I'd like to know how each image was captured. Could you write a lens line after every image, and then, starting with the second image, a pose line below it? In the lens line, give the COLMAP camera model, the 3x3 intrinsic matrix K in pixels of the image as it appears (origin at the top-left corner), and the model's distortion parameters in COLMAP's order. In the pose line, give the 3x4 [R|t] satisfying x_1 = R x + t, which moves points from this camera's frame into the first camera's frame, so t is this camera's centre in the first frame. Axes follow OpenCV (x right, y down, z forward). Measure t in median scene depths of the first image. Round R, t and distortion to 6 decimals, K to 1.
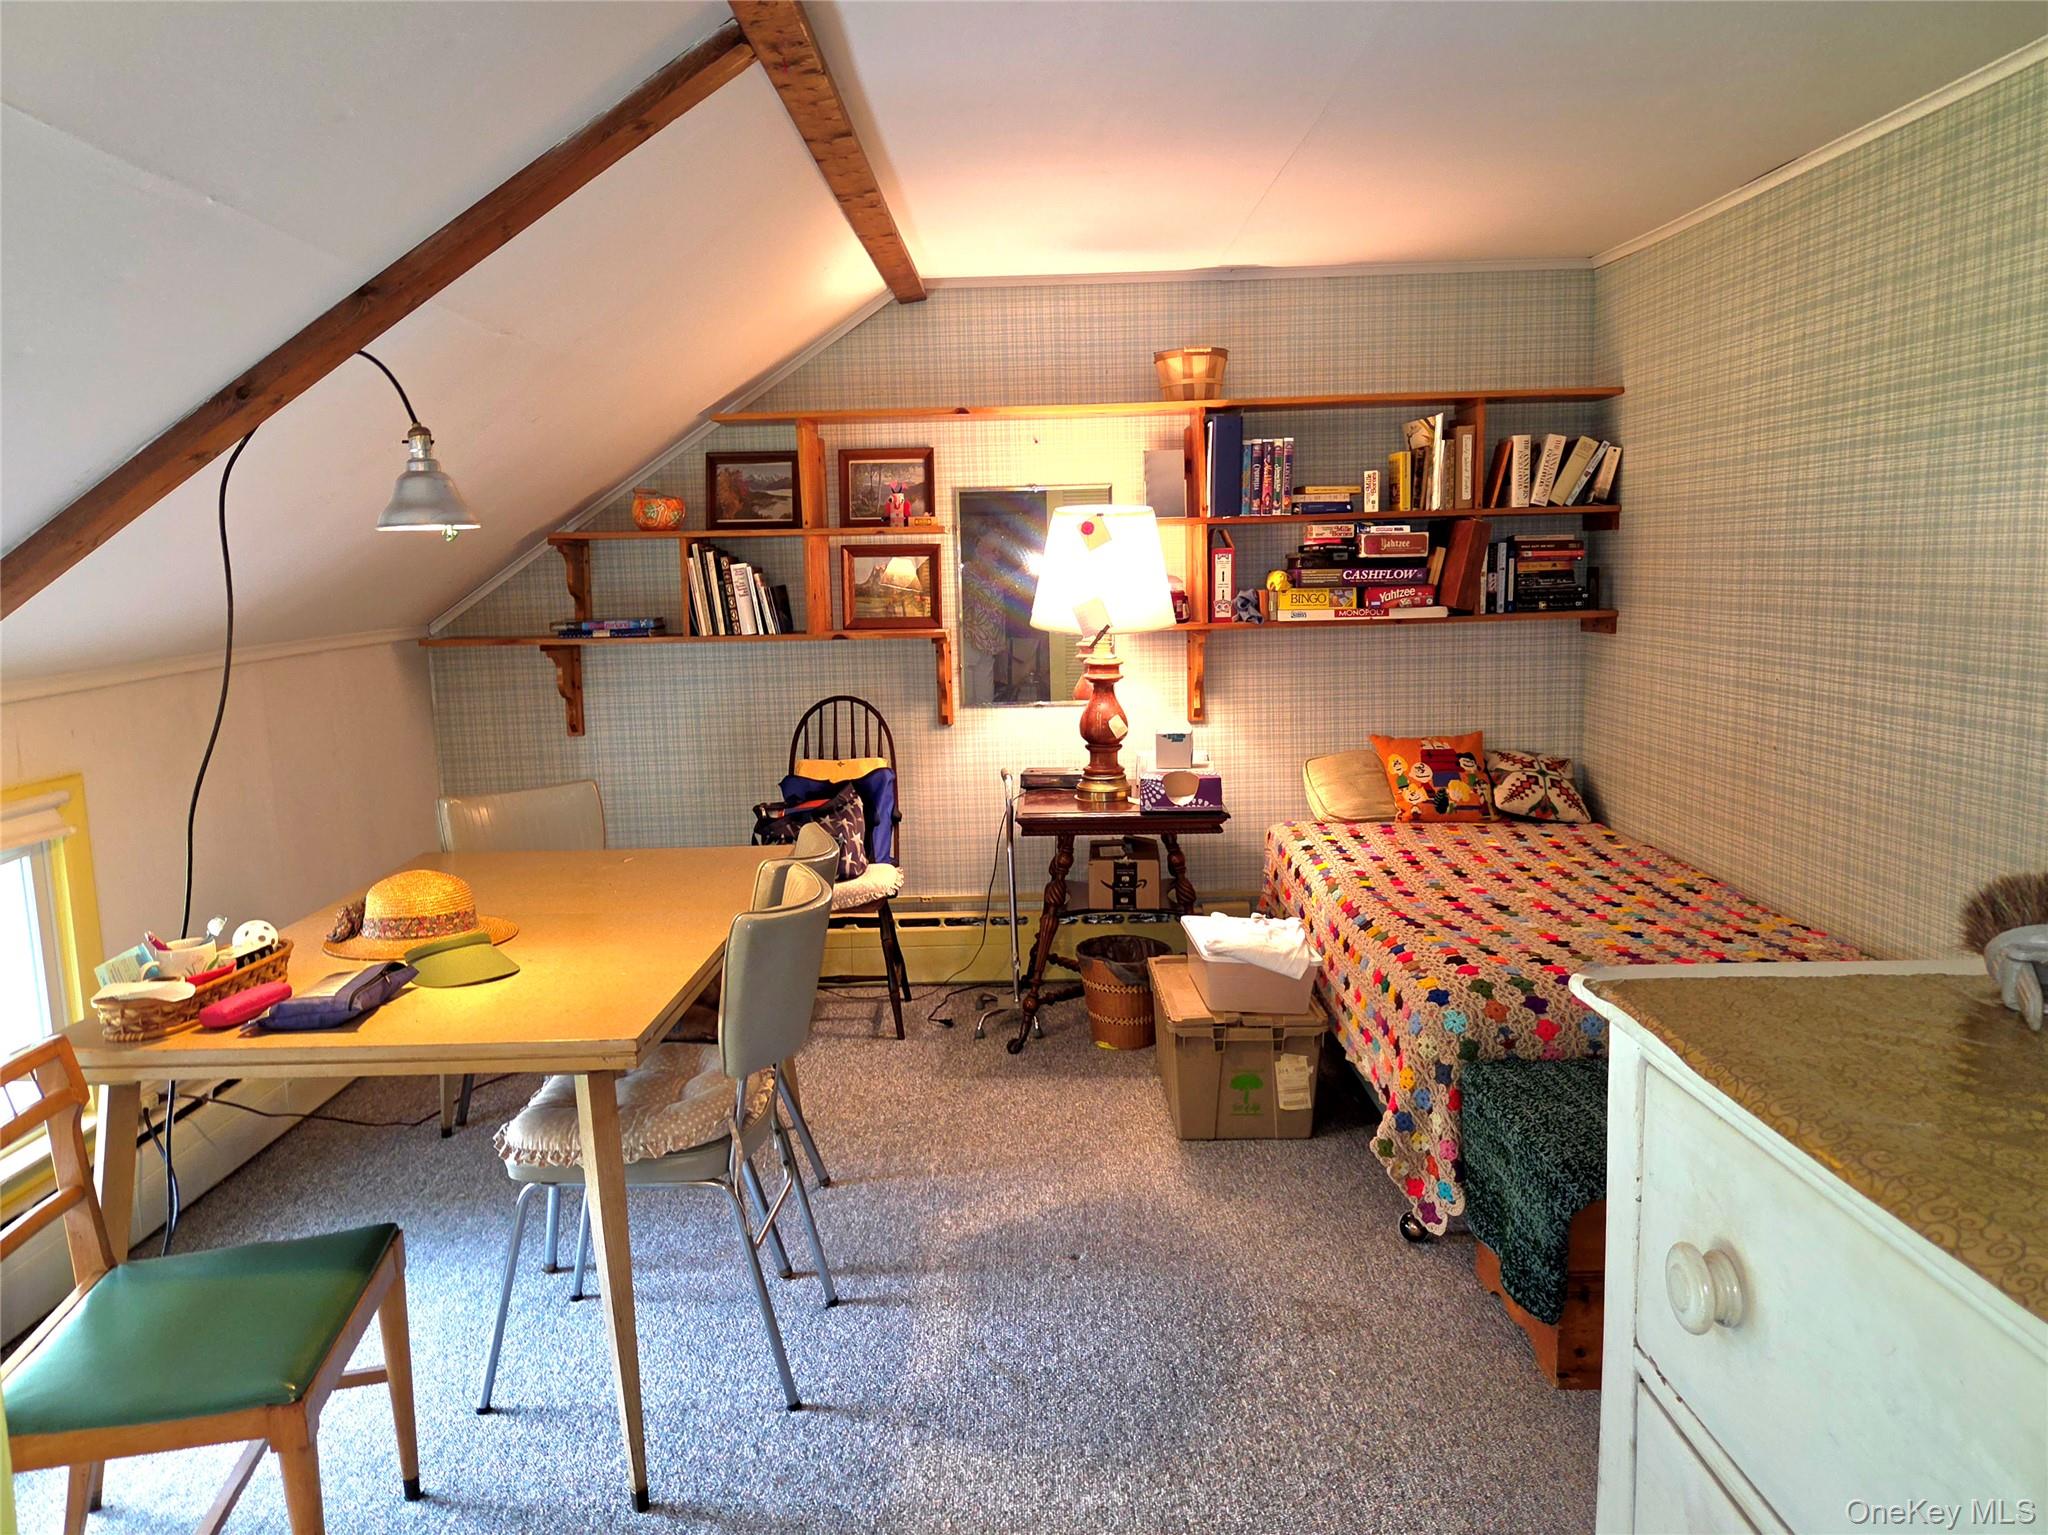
lens RADIAL K [[1440.9, 0, 1023.9], [0, 1440.9, 751.0], [0, 0, 1]] dist [0.038705, -0.000965]
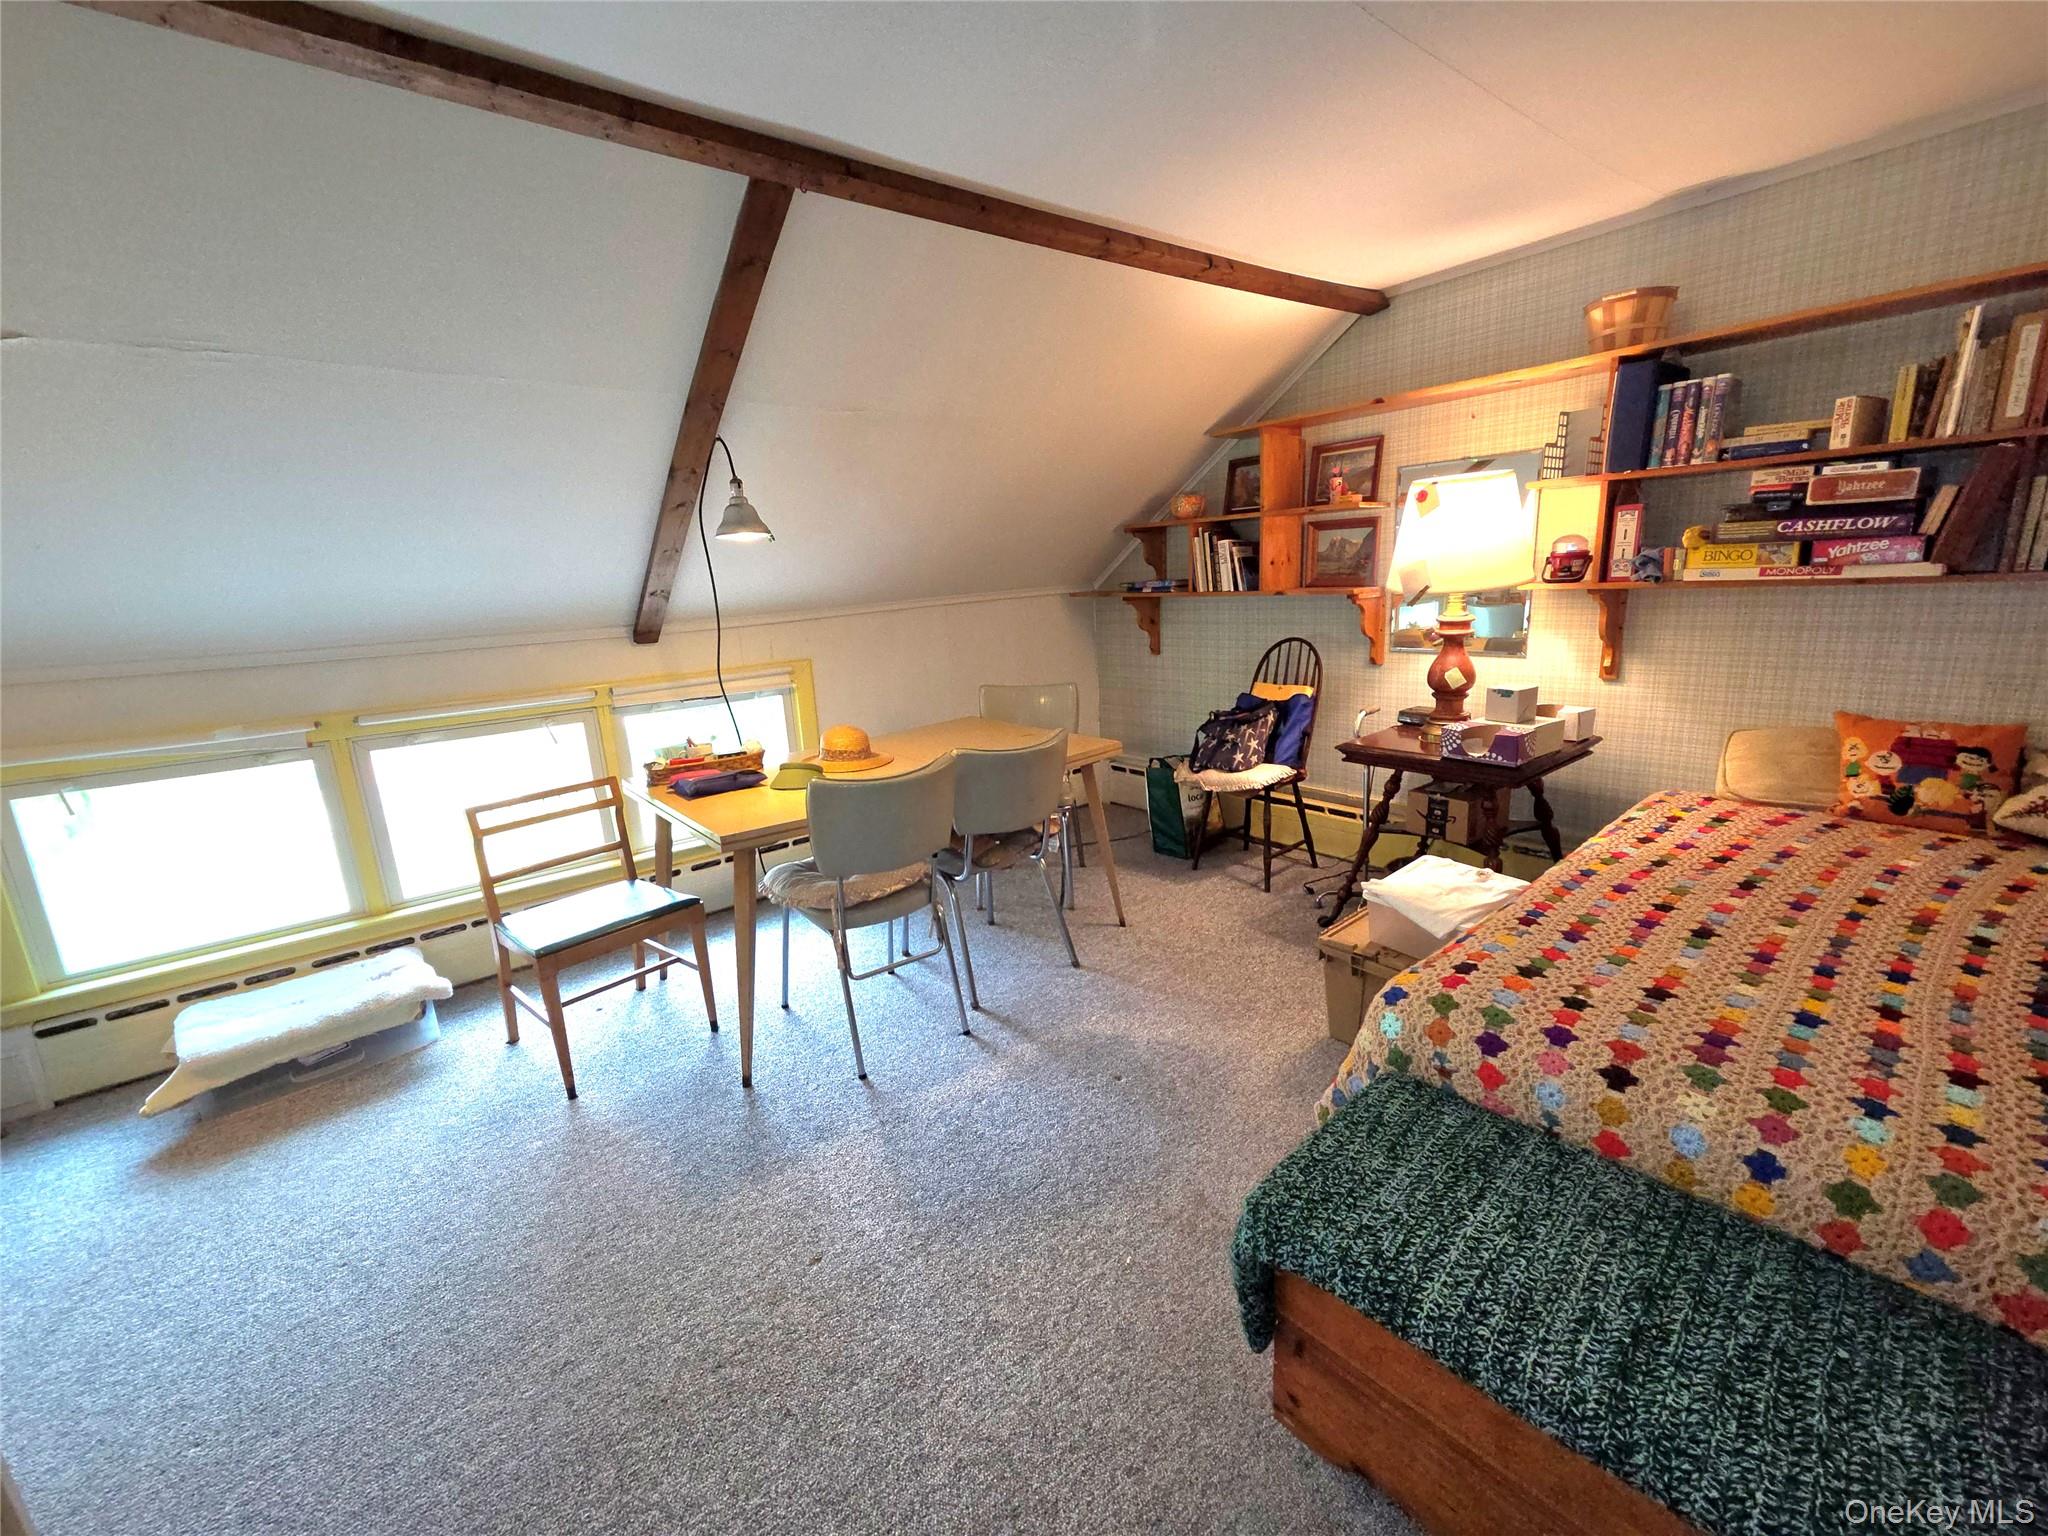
lens RADIAL K [[839.0, 0, 1023.4], [0, 839.0, 775.9], [0, 0, 1]] dist [-0.000500, 0.000021]
pose [[0.635552, 0.173147, -0.752392, 0.337871], [-0.061580, 0.982792, 0.174151, -0.033385], [0.769598, -0.064350, 0.635278, 0.309054]]
